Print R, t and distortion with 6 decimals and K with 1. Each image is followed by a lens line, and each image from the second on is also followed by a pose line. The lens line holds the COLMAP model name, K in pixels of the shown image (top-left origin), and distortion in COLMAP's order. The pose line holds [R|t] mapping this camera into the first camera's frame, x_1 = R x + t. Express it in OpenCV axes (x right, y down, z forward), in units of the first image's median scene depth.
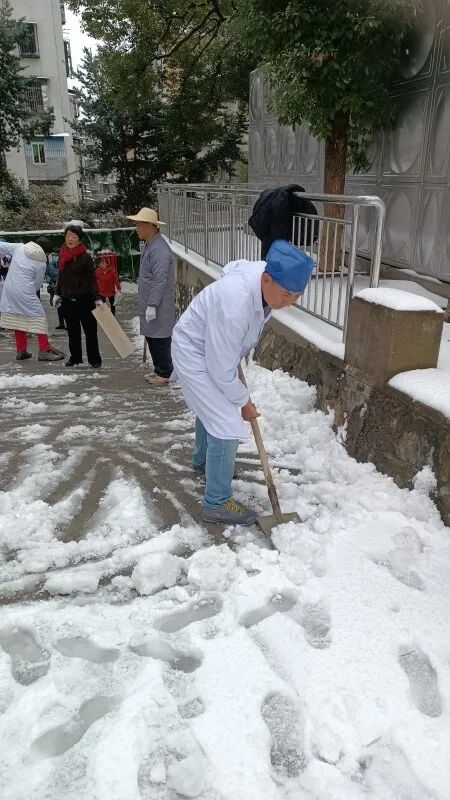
lens RADIAL K [[557.9, 0, 226.8], [0, 557.9, 400.1], [0, 0, 1]] dist [-0.009271, -0.004865]
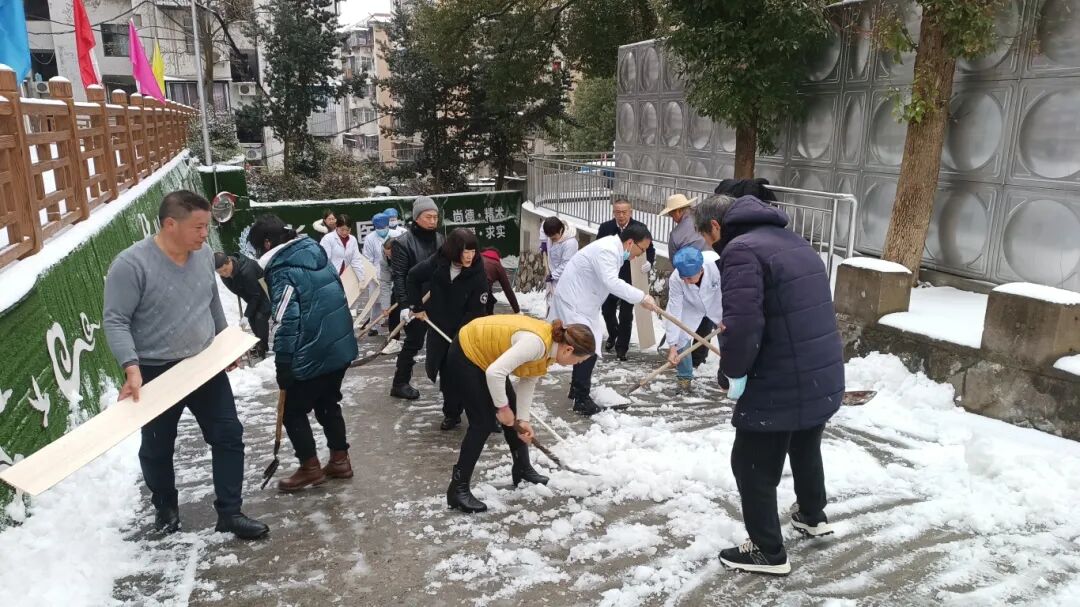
lens RADIAL K [[753.2, 0, 537.7], [0, 753.2, 305.4], [0, 0, 1]] dist [-0.009271, -0.004865]
pose [[0.996841, -0.018138, 0.077330, -0.393164], [0.028751, 0.989955, -0.138428, 0.090611], [-0.074042, 0.140214, 0.987349, -0.459387]]
